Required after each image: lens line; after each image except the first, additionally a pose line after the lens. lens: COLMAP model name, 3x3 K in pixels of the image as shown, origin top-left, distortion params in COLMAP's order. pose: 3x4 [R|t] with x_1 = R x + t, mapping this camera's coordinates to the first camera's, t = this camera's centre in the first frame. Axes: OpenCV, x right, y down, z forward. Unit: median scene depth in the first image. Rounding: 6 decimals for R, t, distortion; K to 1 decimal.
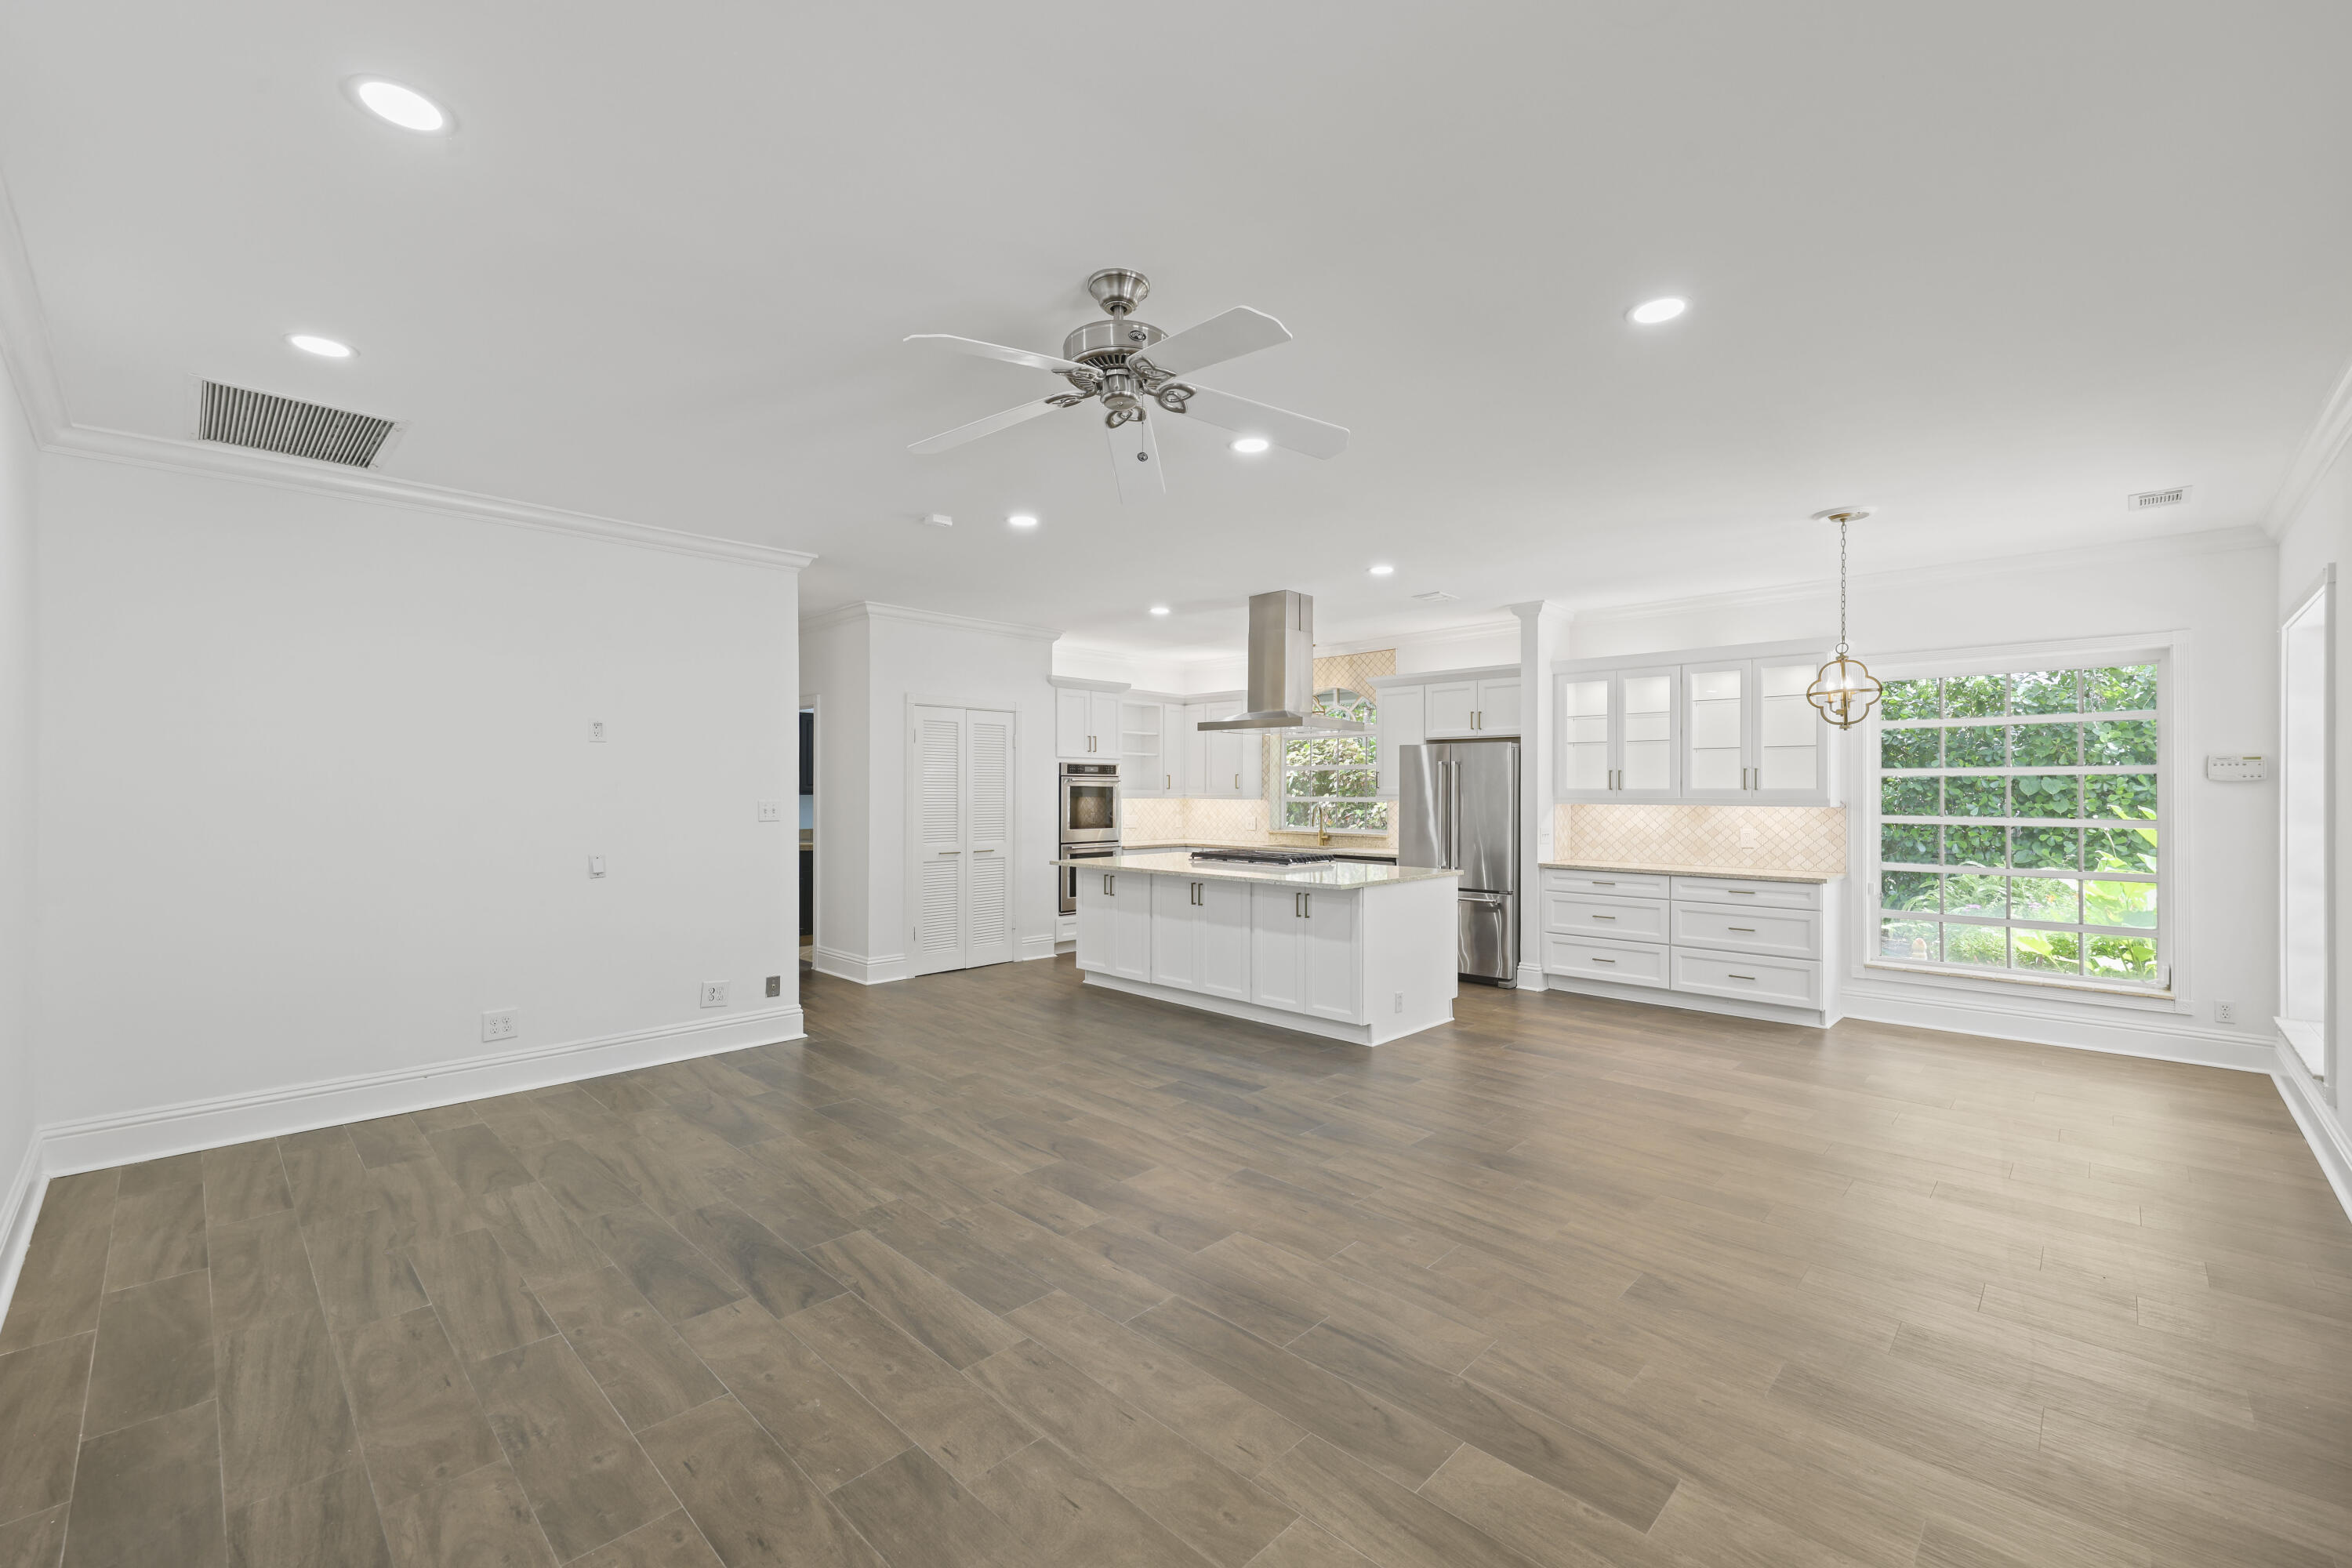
lens RADIAL K [[971.5, 0, 1180.9], [0, 971.5, 782.3], [0, 0, 1]] dist [0.003153, -0.000330]
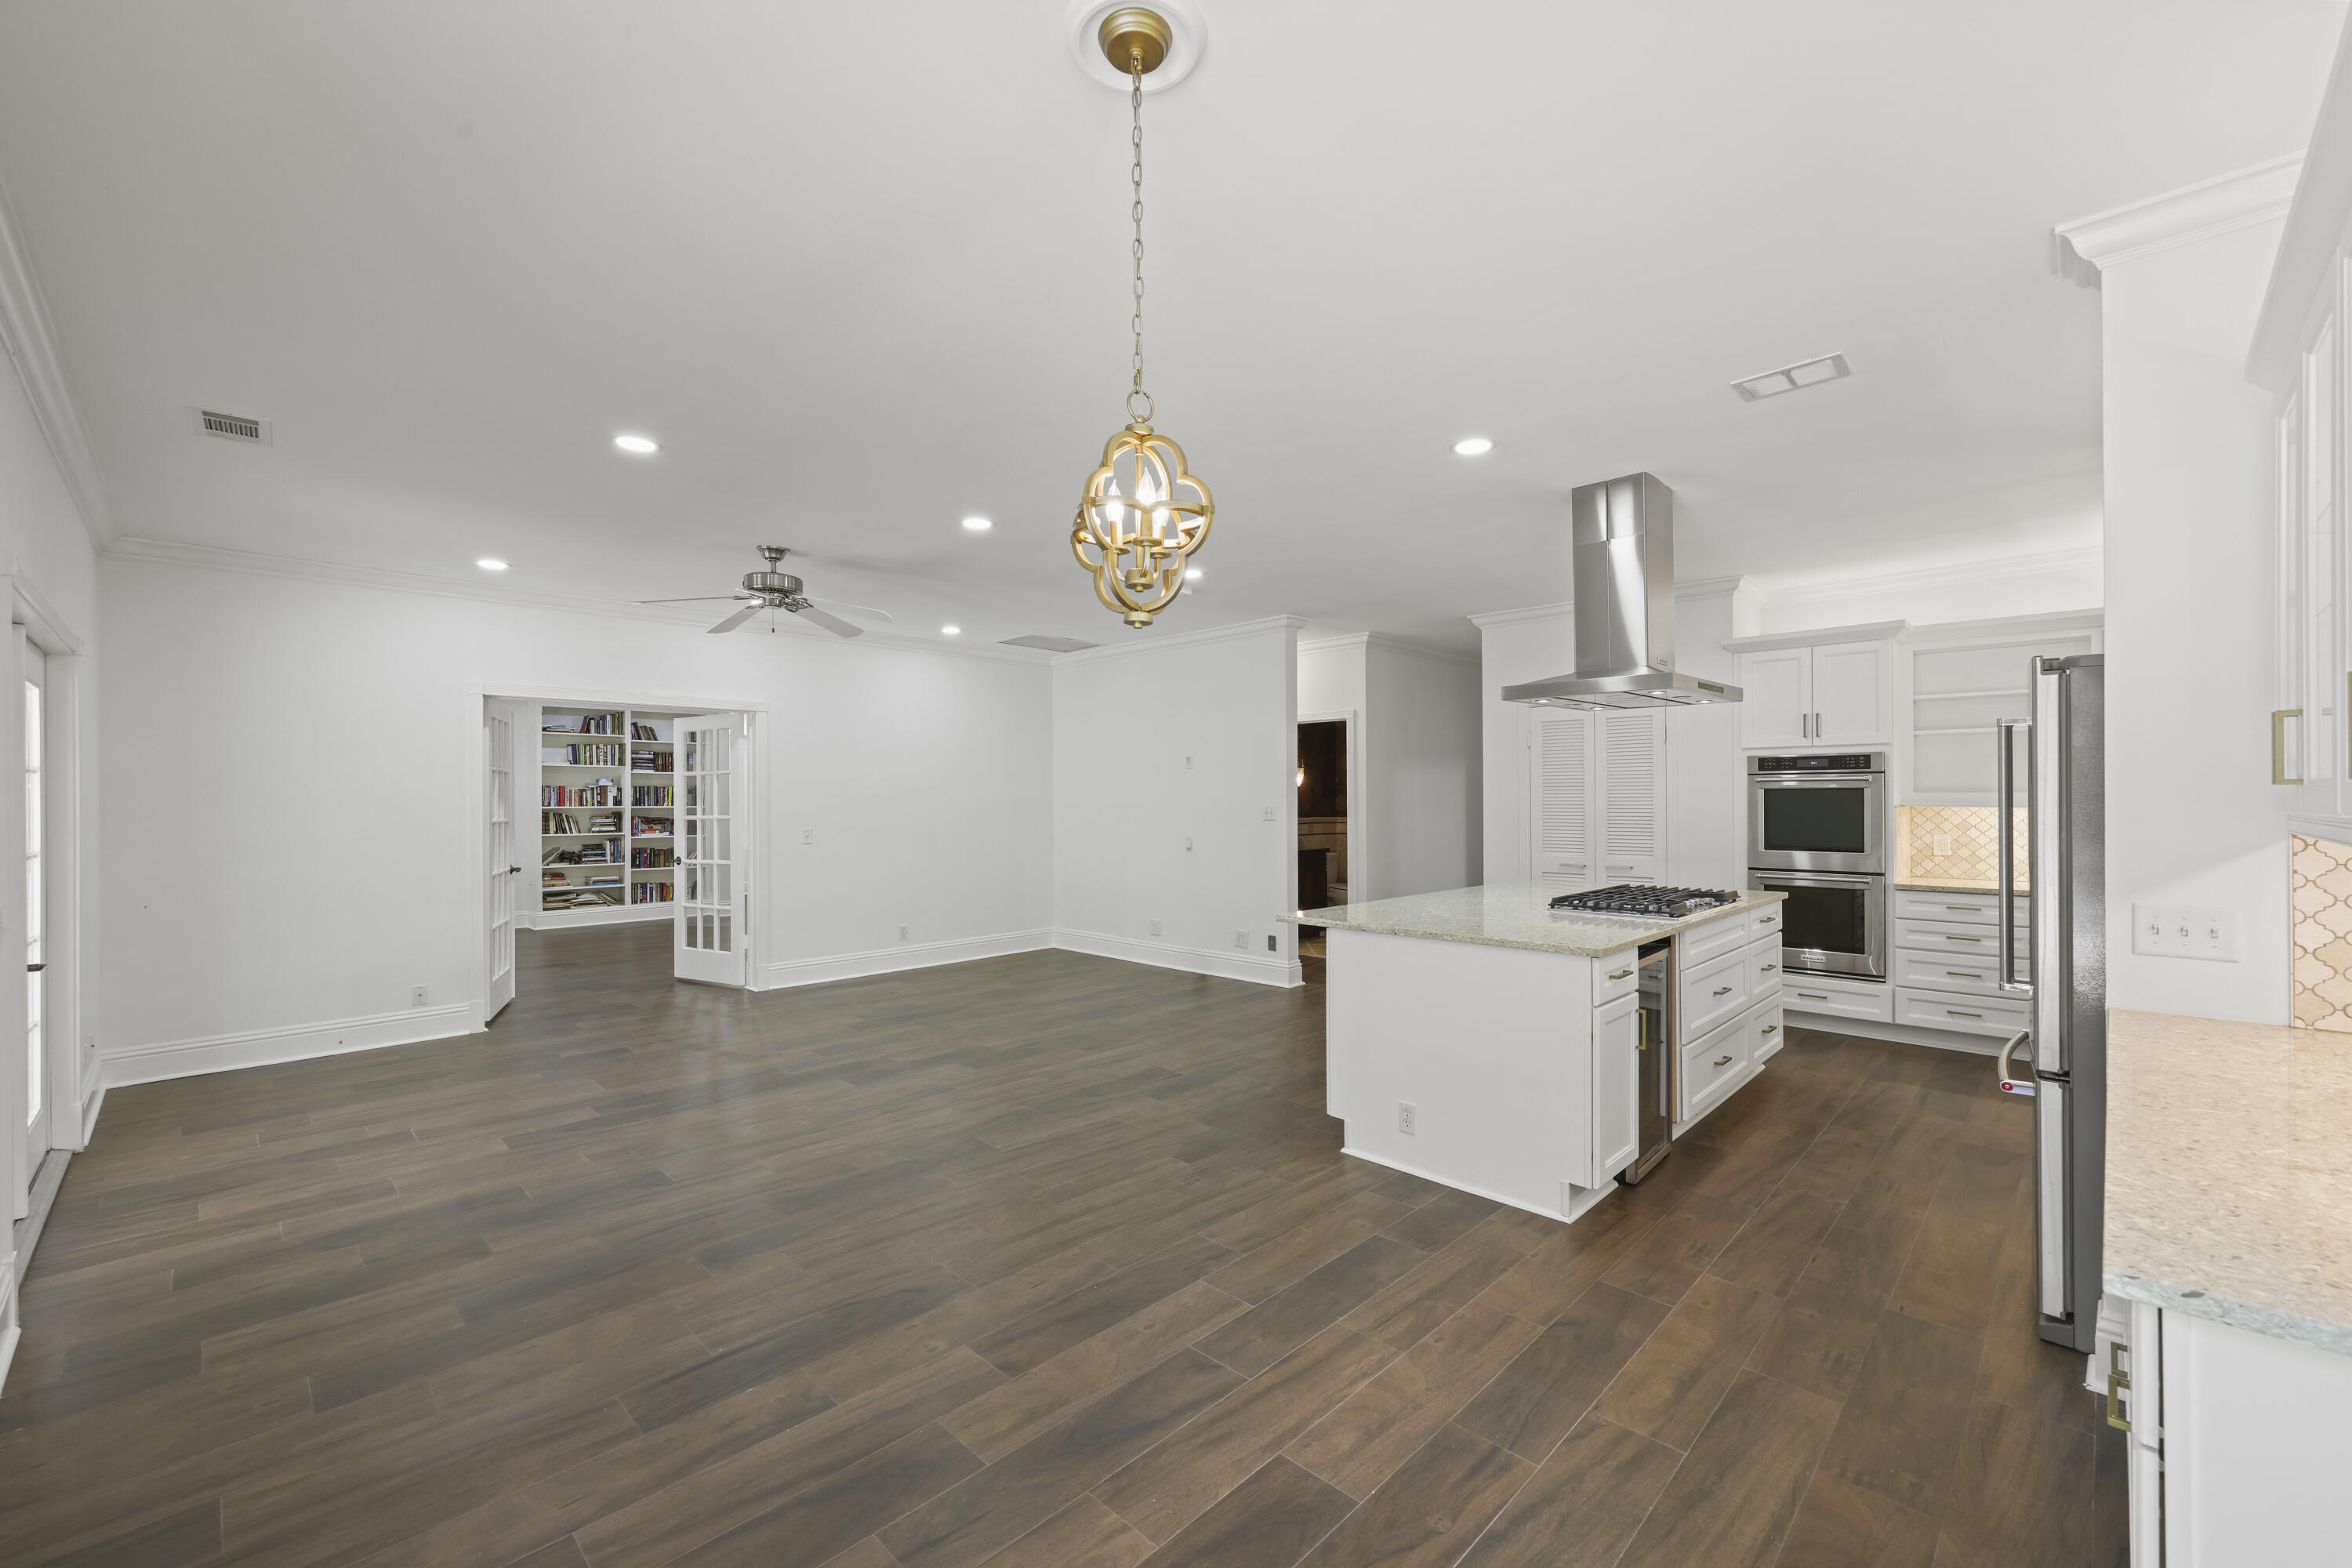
lens RADIAL K [[935.5, 0, 1168.8], [0, 935.5, 793.9], [0, 0, 1]] dist [0.001354, 0.000089]
pose [[-0.016396, -0.006840, -0.999842, 0.724744], [0.014365, 0.999872, -0.007075, 0.007867], [0.999762, -0.014478, -0.016296, 0.720144]]
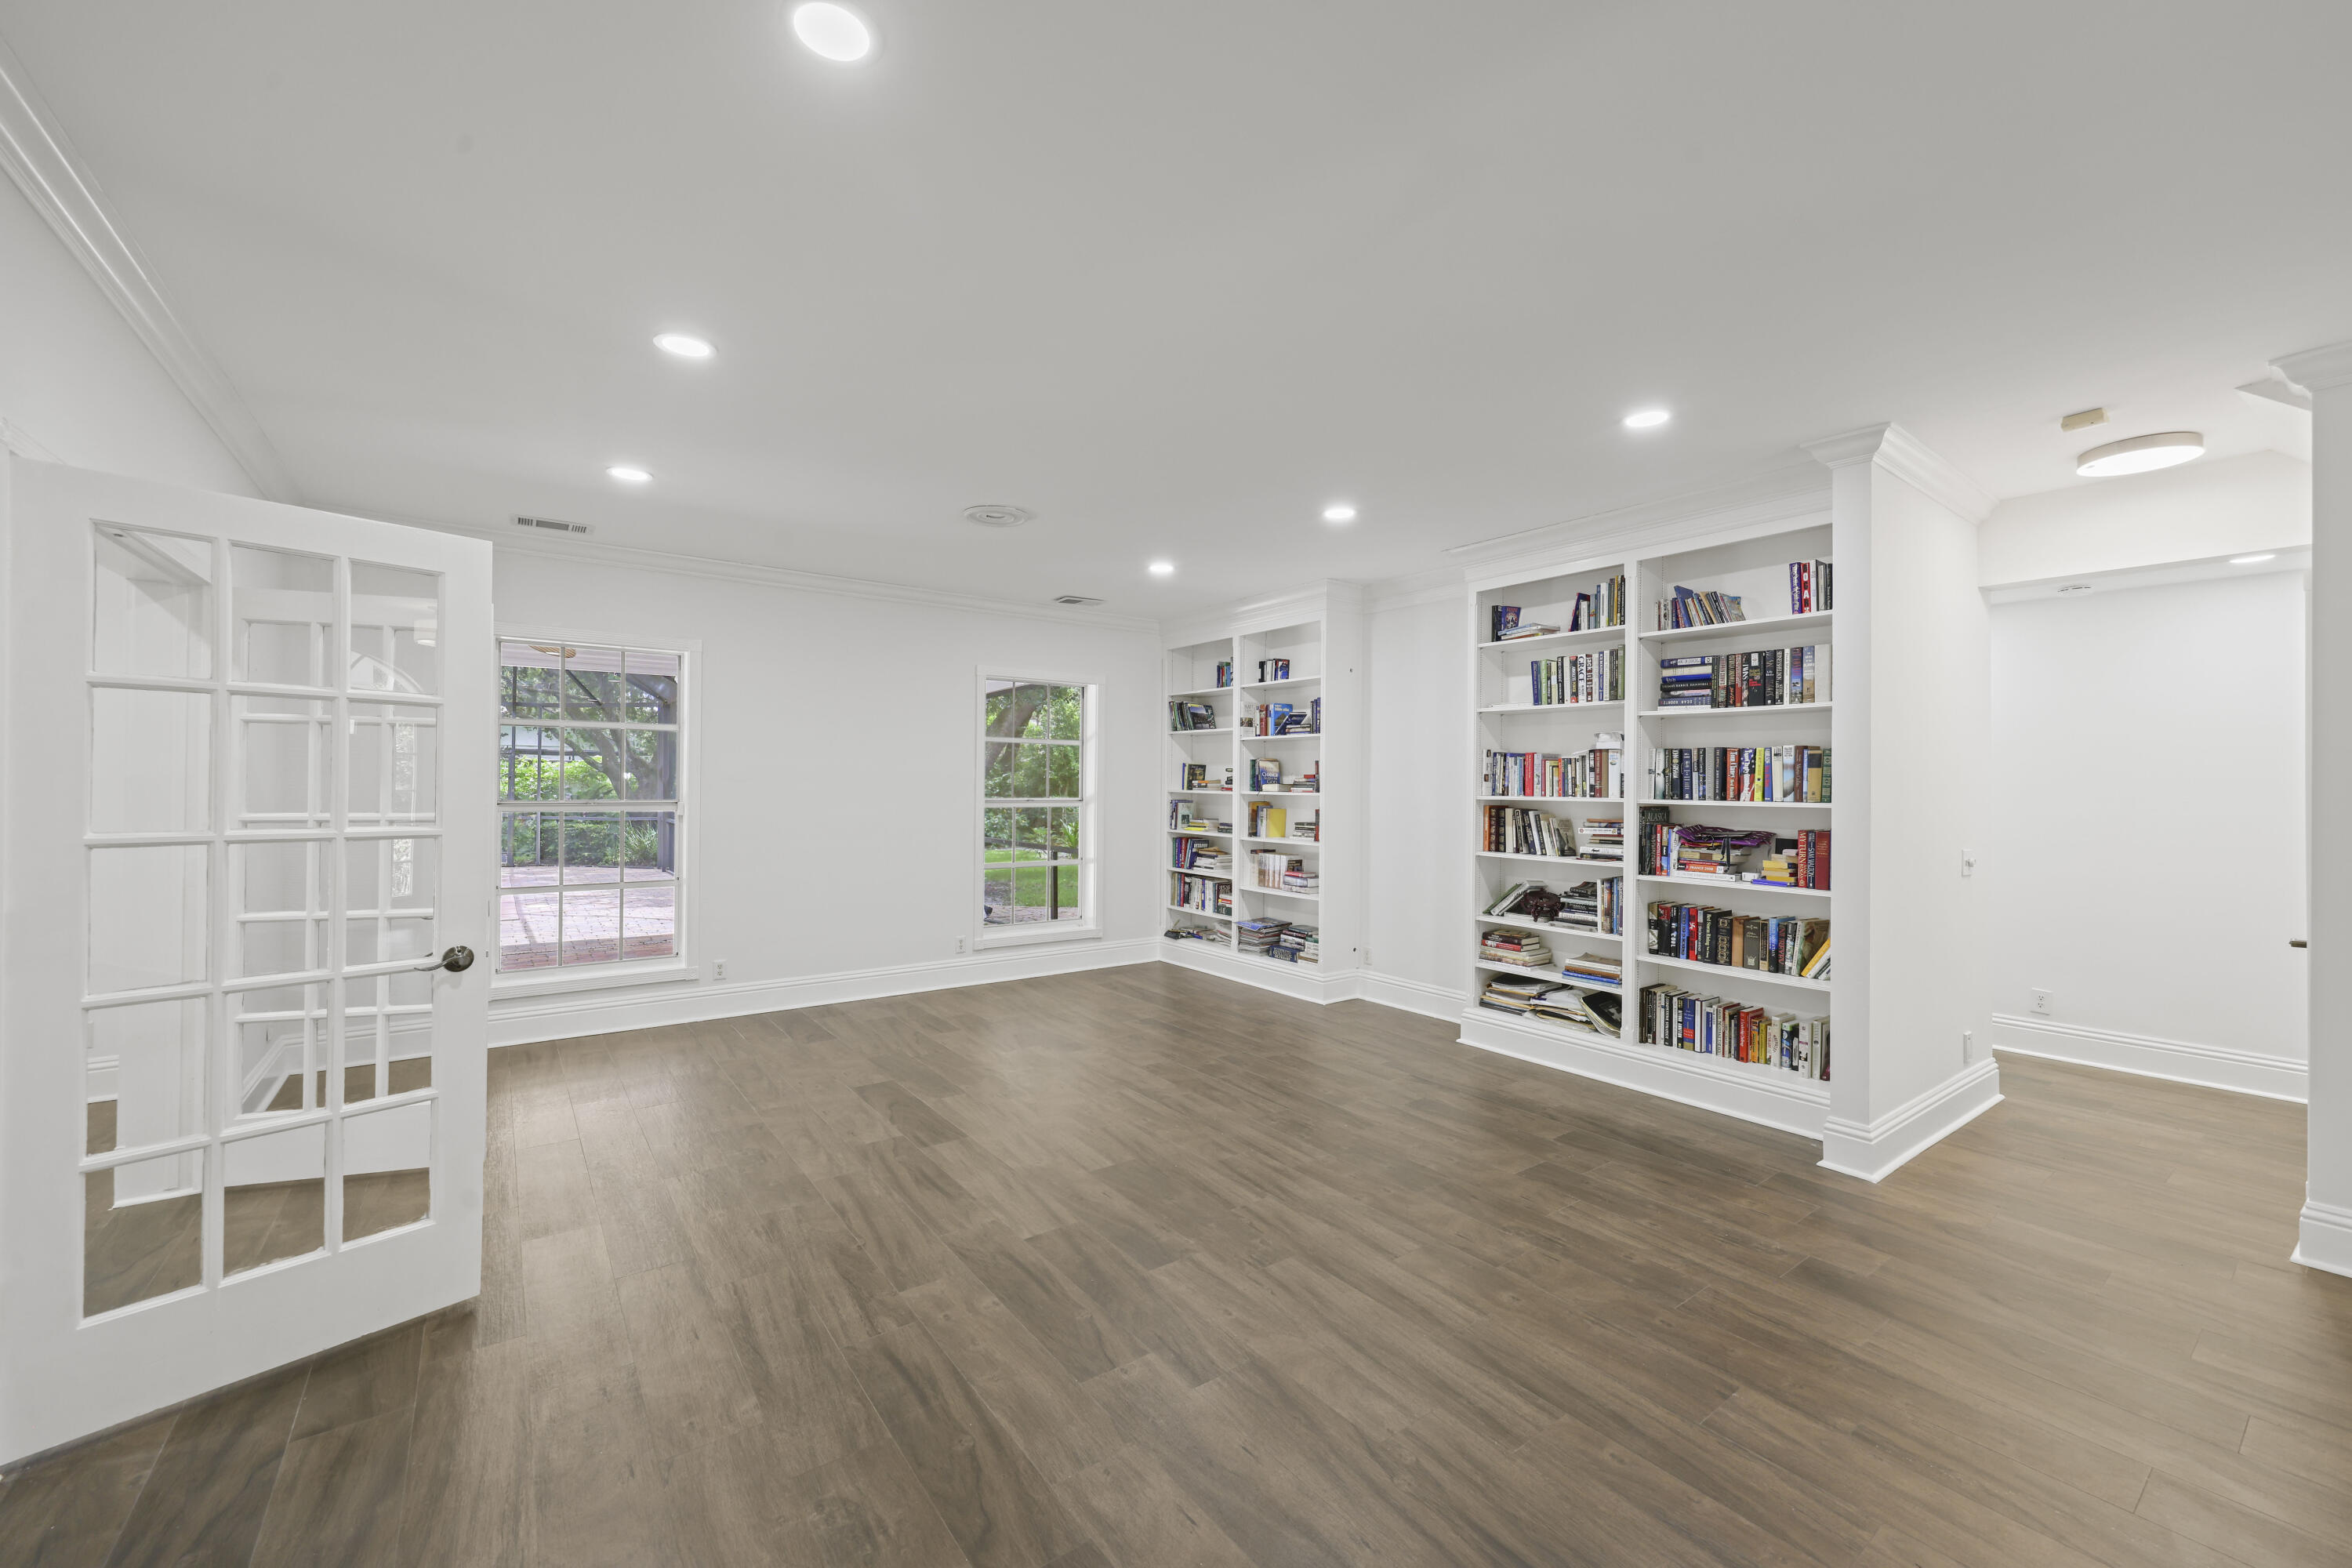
lens RADIAL K [[935.5, 0, 1181.4], [0, 935.5, 784.0], [0, 0, 1]] dist [0.001354, 0.000089]
pose [[-0.986217, -0.009214, 0.165200, -0.769370], [-0.010577, 0.999917, -0.007368, 0.001668], [-0.165118, -0.009014, -0.986233, 0.437120]]
